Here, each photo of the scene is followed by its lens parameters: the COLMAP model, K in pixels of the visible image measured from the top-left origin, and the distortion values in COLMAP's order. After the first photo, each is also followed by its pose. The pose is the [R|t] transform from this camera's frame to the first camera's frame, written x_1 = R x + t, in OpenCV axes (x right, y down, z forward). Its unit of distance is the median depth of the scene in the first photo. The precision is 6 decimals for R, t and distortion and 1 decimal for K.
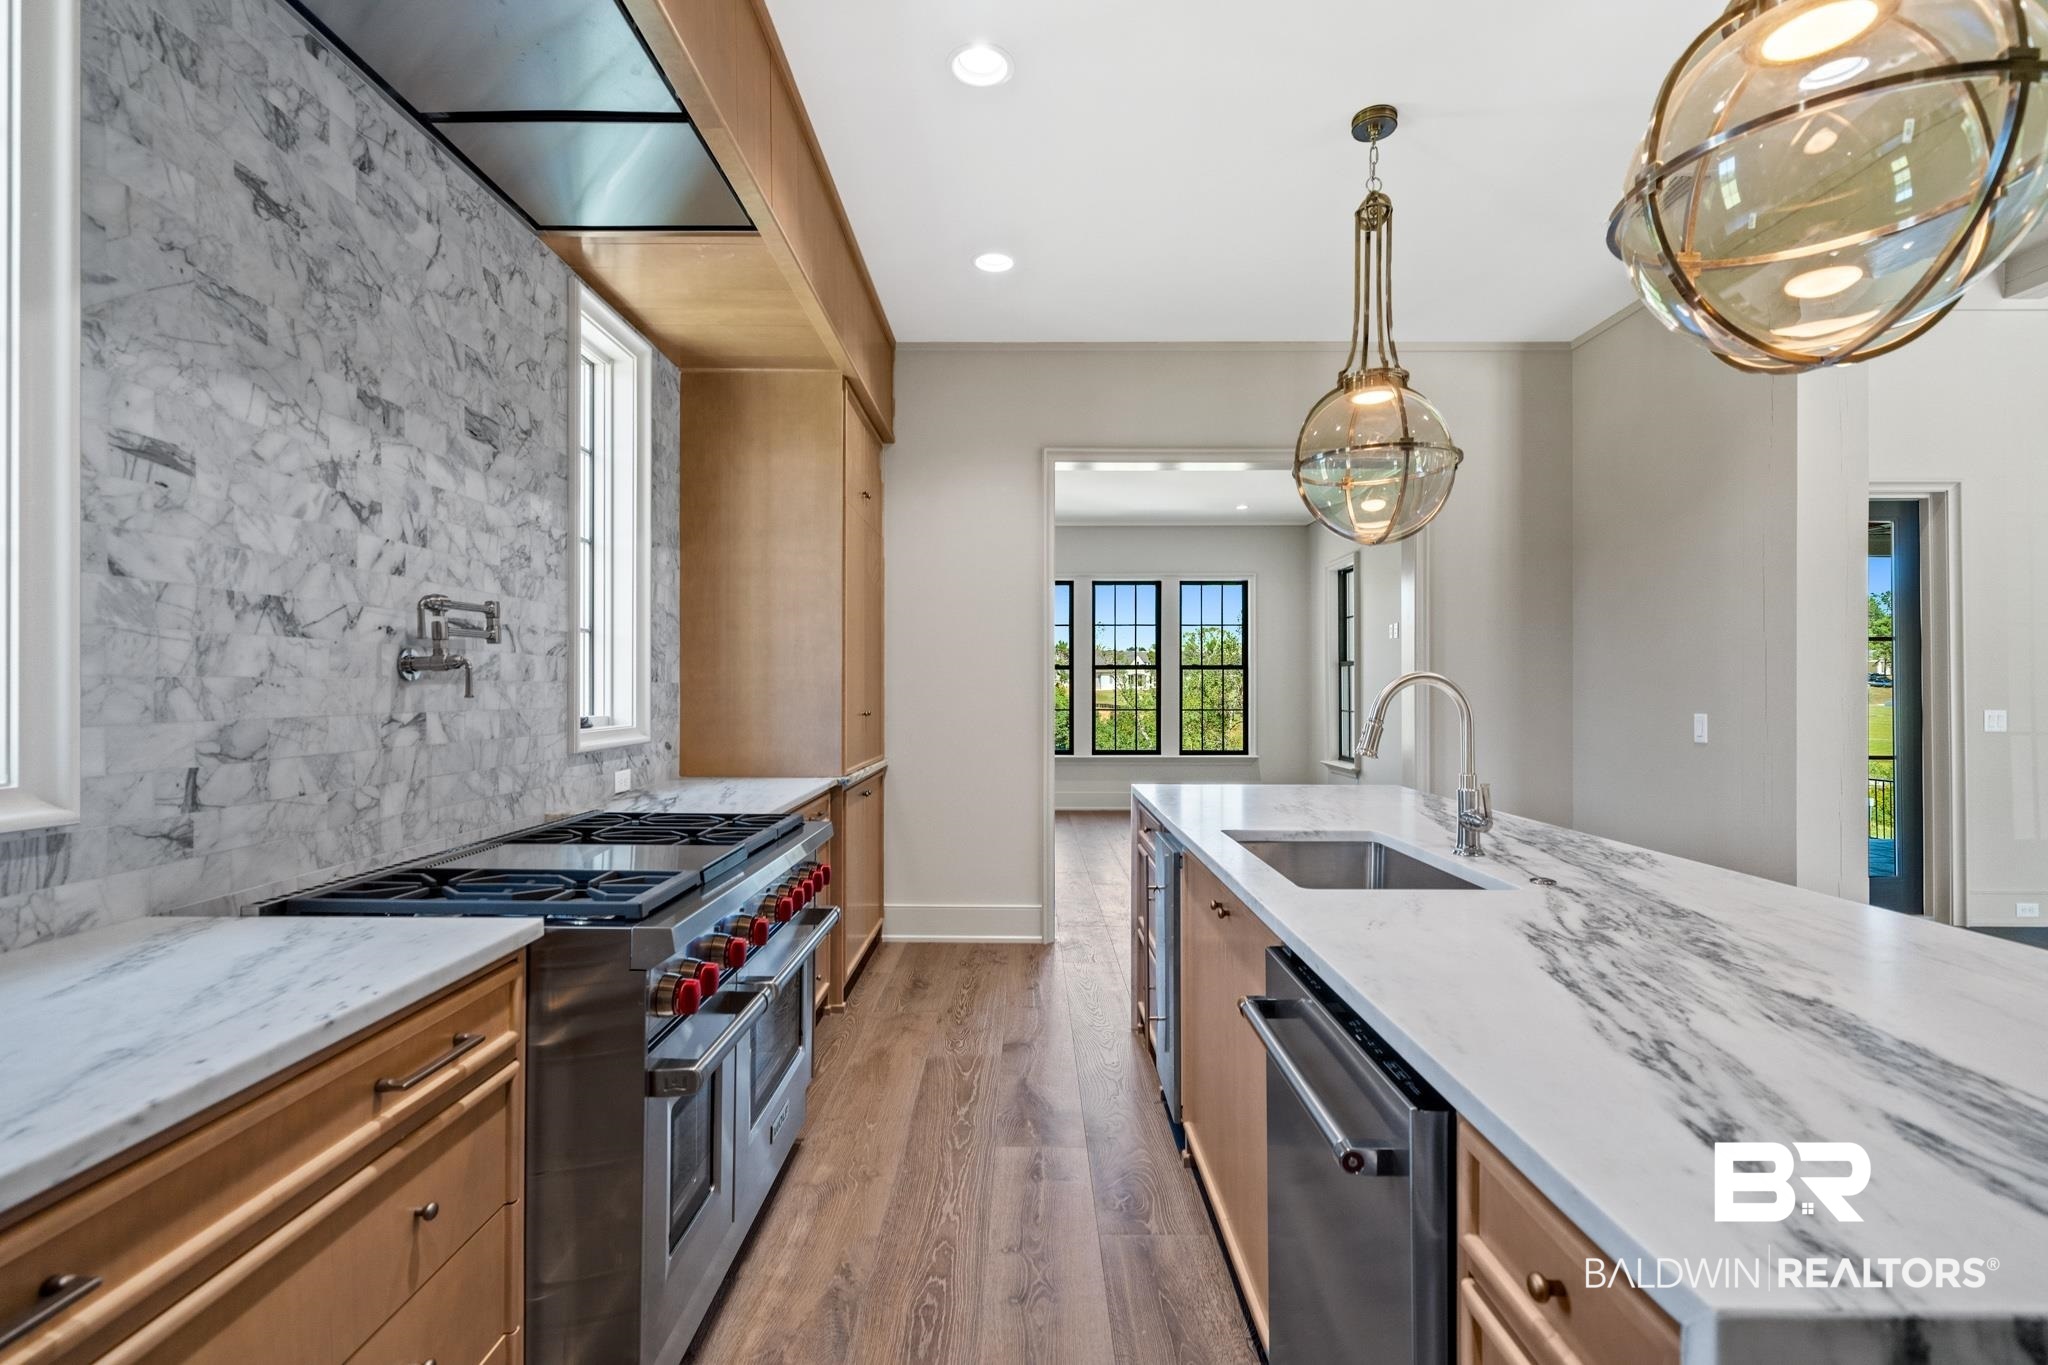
lens RADIAL K [[938.0, 0, 1024.0], [0, 938.0, 682.5], [0, 0, 1]] dist [0.001601, 0.000202]
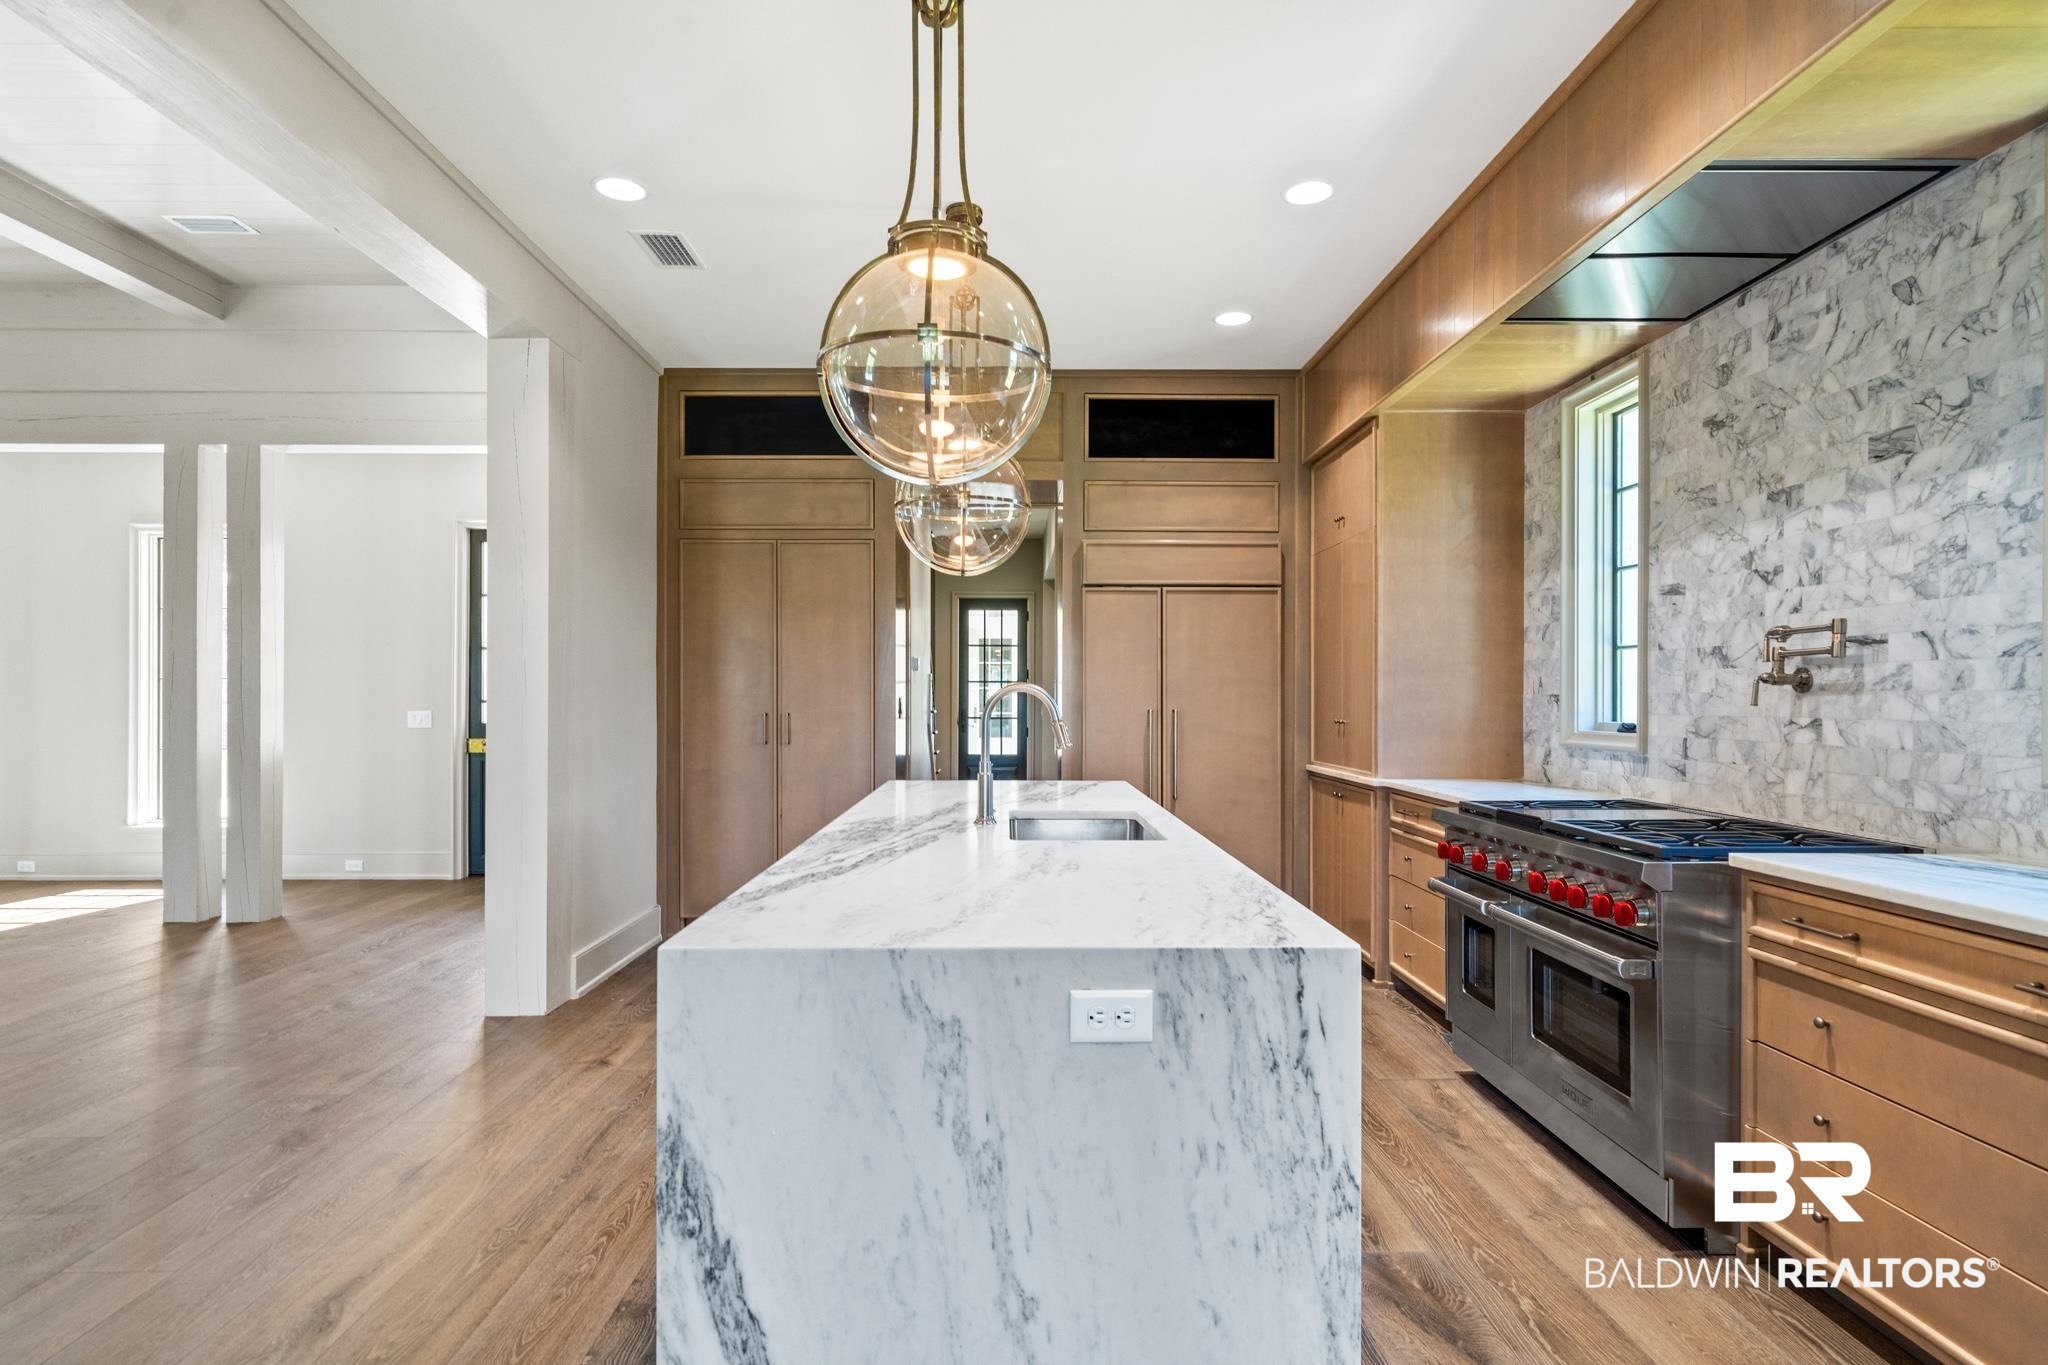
lens RADIAL K [[1068.5, 0, 1017.2], [0, 1068.5, 698.0], [0, 0, 1]] dist [0.002727, 0.000329]
pose [[-0.999883, -0.004072, -0.014723, 0.443956], [-0.003960, 0.999963, -0.007618, 0.020663], [0.014753, -0.007559, -0.999863, 2.445624]]
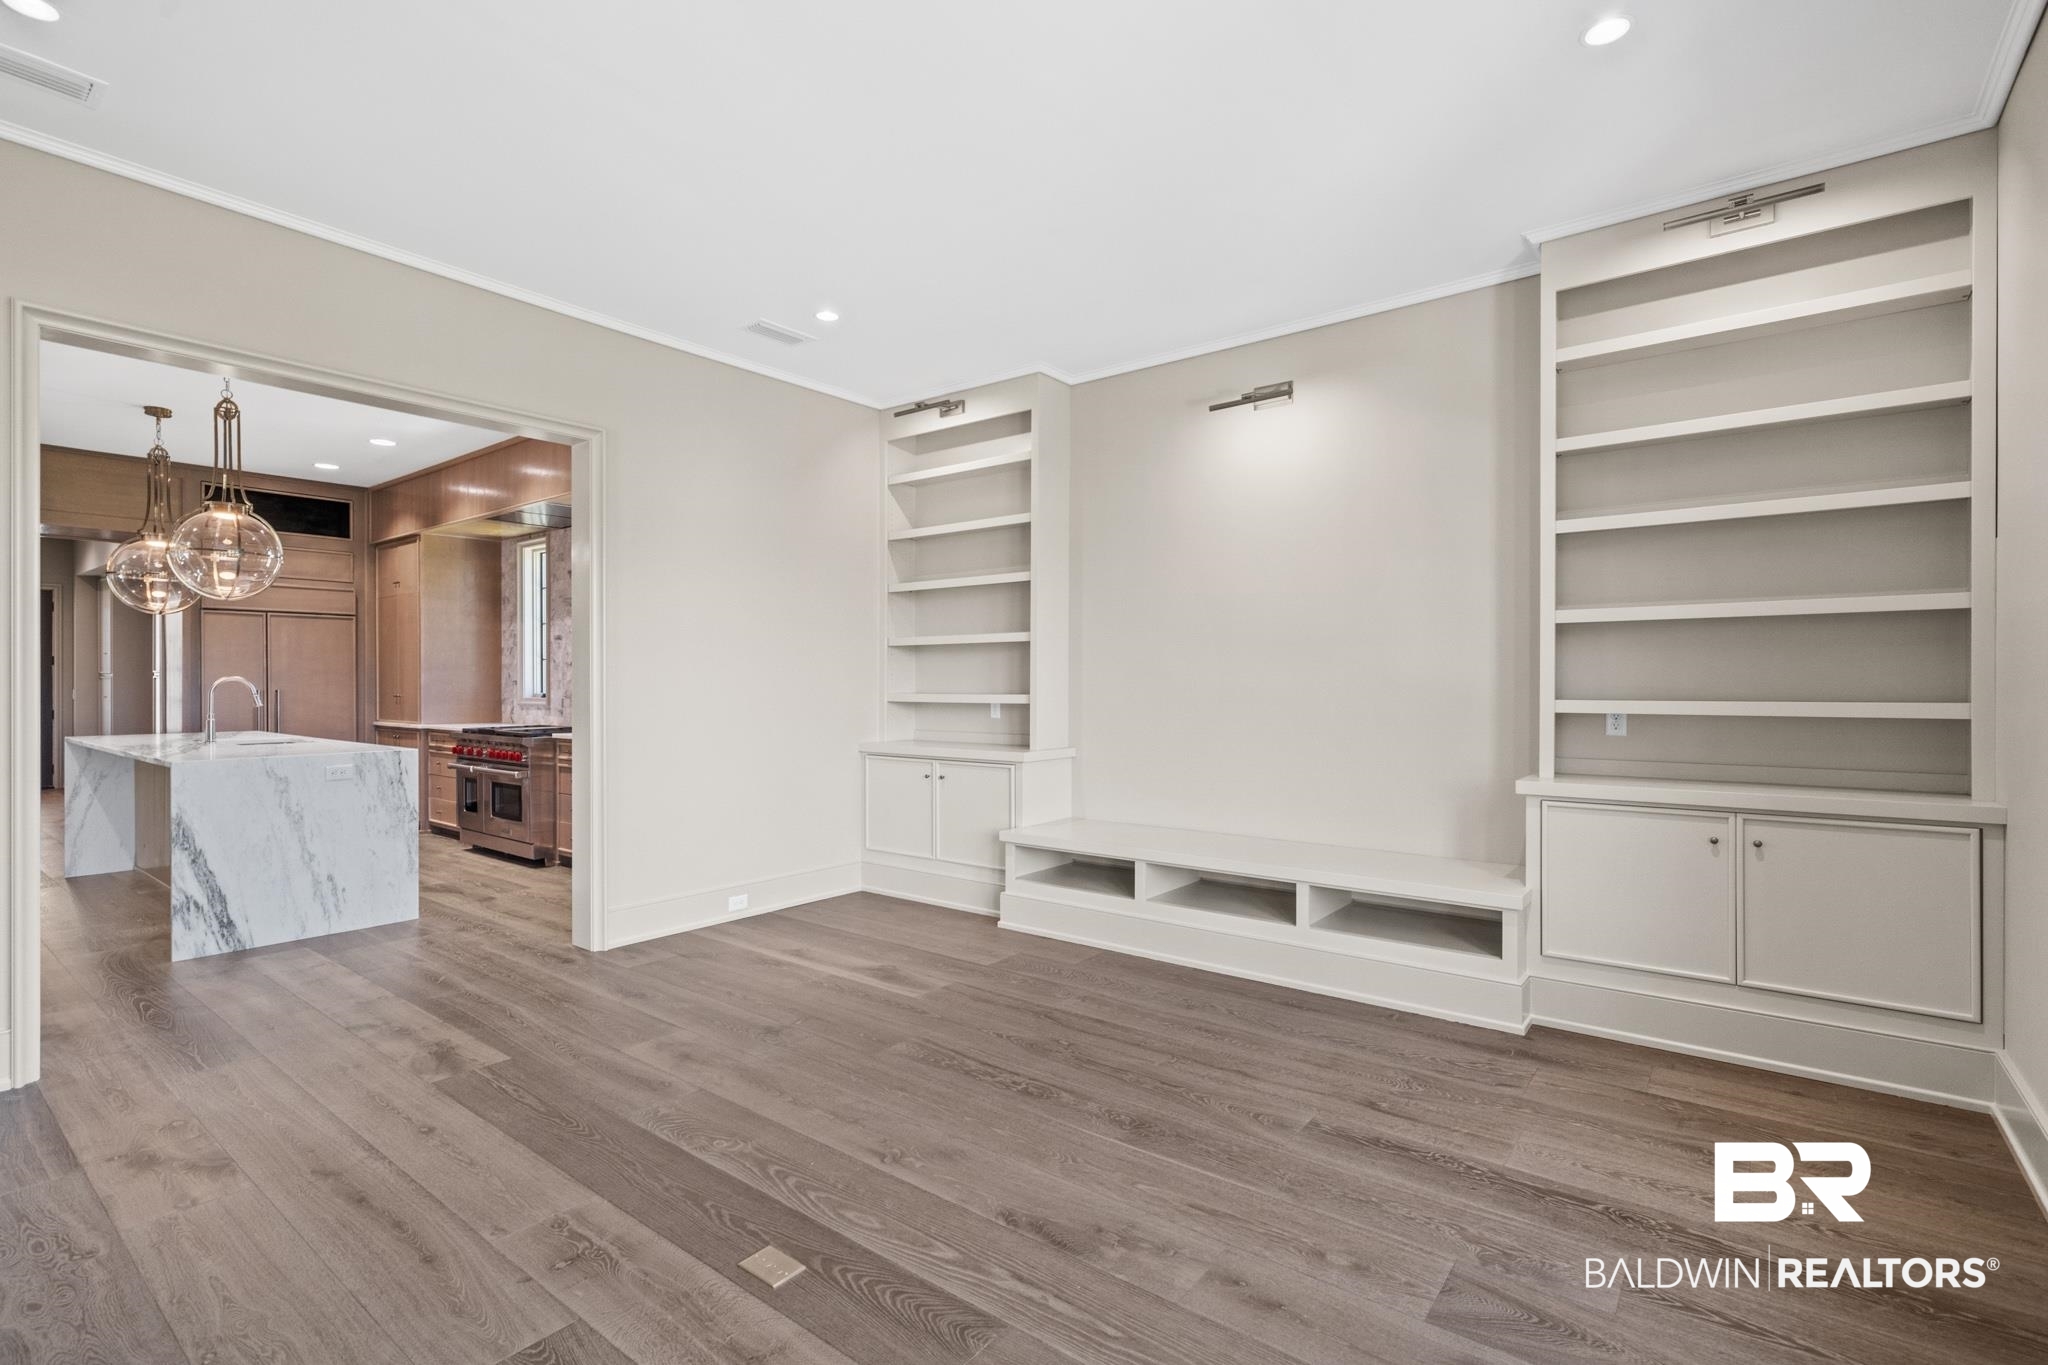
lens RADIAL K [[944.6, 0, 1025.0], [0, 944.6, 689.9], [0, 0, 1]] dist [0.000018, 0.000139]
pose [[-0.612989, 0.004290, -0.790080, 1.167074], [0.004189, 0.999989, 0.002180, 0.032228], [0.790080, -0.001973, -0.613000, 4.461692]]
